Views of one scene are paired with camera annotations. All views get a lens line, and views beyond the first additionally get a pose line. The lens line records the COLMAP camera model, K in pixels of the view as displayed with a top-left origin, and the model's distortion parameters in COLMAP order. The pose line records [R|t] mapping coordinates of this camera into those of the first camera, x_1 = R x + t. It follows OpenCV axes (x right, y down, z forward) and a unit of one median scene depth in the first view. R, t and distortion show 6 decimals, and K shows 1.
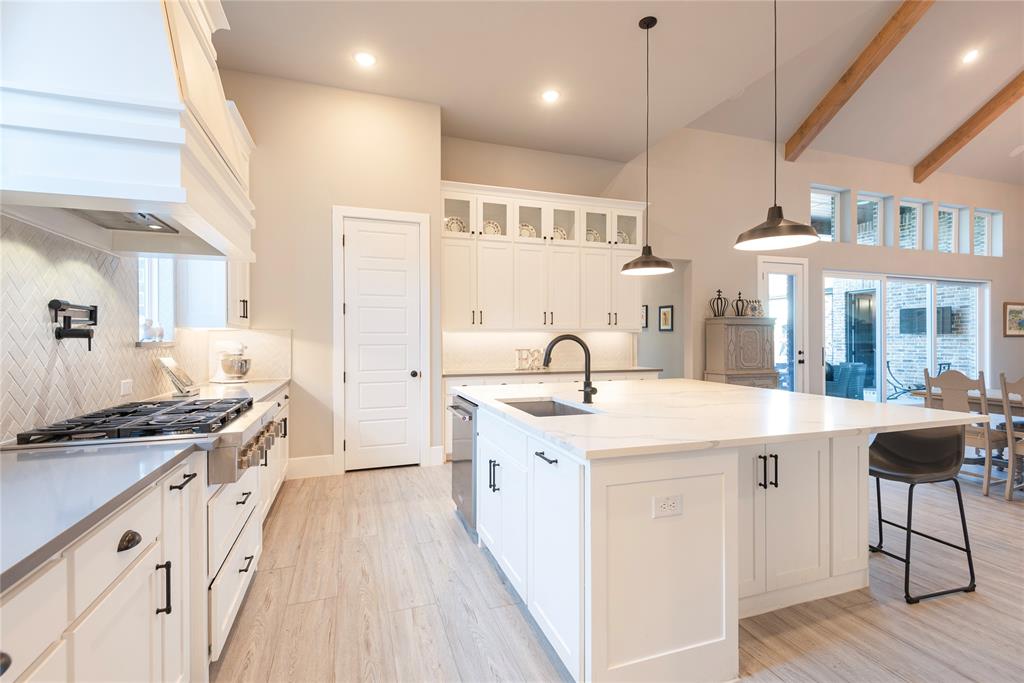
lens RADIAL K [[461.3, 0, 509.1], [0, 461.3, 340.0], [0, 0, 1]] dist [0.000838, 0.000334]
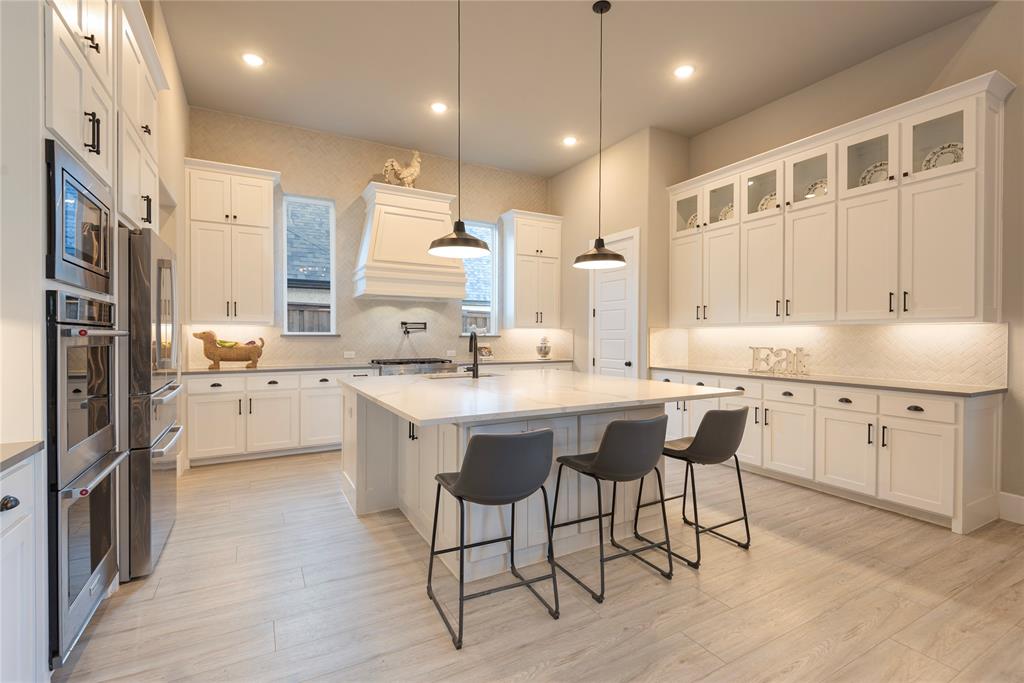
lens RADIAL K [[467.9, 0, 516.7], [0, 467.9, 340.8], [0, 0, 1]] dist [0.052318, 0.000134]
pose [[0.177785, 0.014467, -0.983963, 1.243933], [-0.005061, 0.999892, 0.013787, -0.002041], [0.984056, 0.002529, 0.177839, 0.647513]]
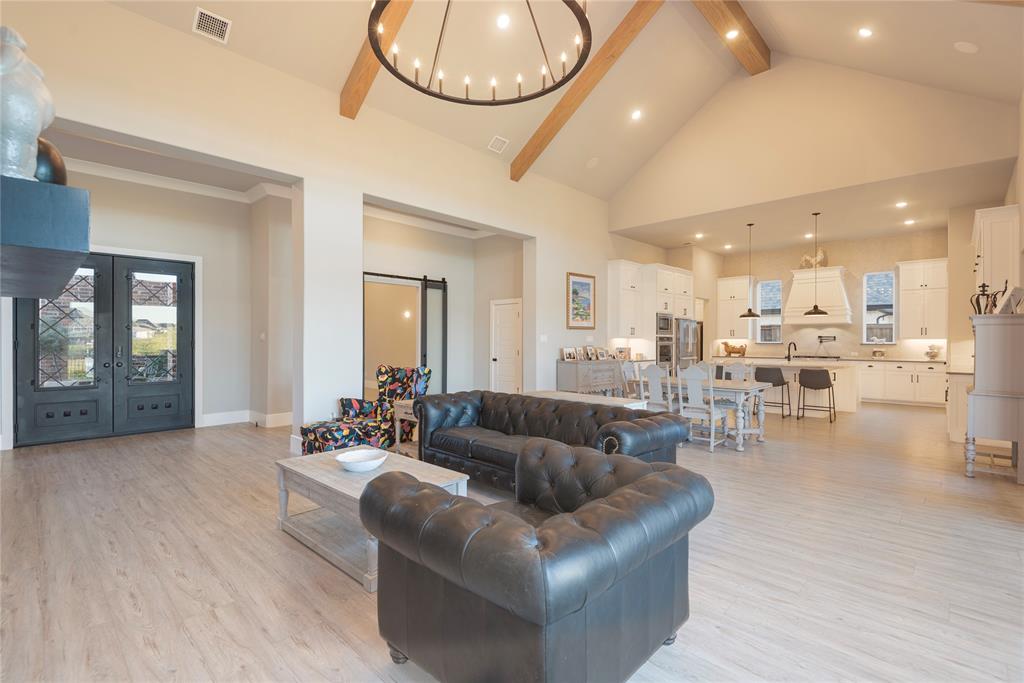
lens RADIAL K [[467.9, 0, 516.7], [0, 467.9, 340.8], [0, 0, 1]] dist [0.052318, 0.000134]
pose [[-0.885130, 0.002138, -0.465339, 2.838335], [0.000390, 0.999992, 0.003854, -0.027331], [0.465344, 0.003230, -0.885124, 2.458962]]
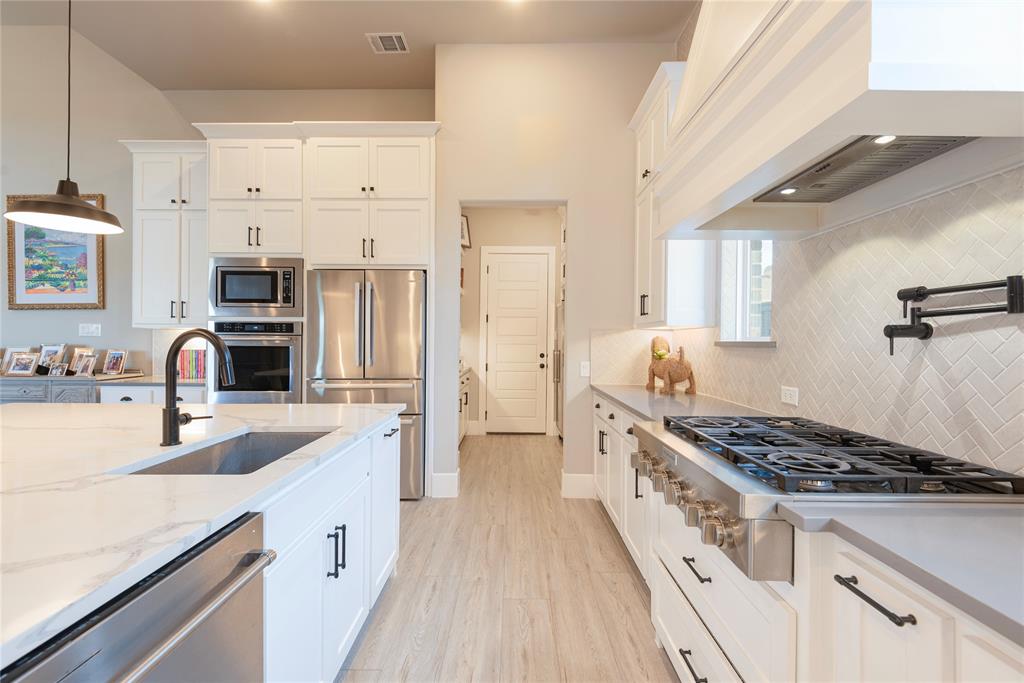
lens RADIAL K [[461.3, 0, 509.1], [0, 461.3, 340.0], [0, 0, 1]] dist [0.000838, 0.000334]
pose [[-0.942166, -0.001026, 0.335144, -0.329313], [0.000521, 0.999990, 0.004528, -0.001970], [-0.335145, 0.004441, -0.942156, 1.055740]]
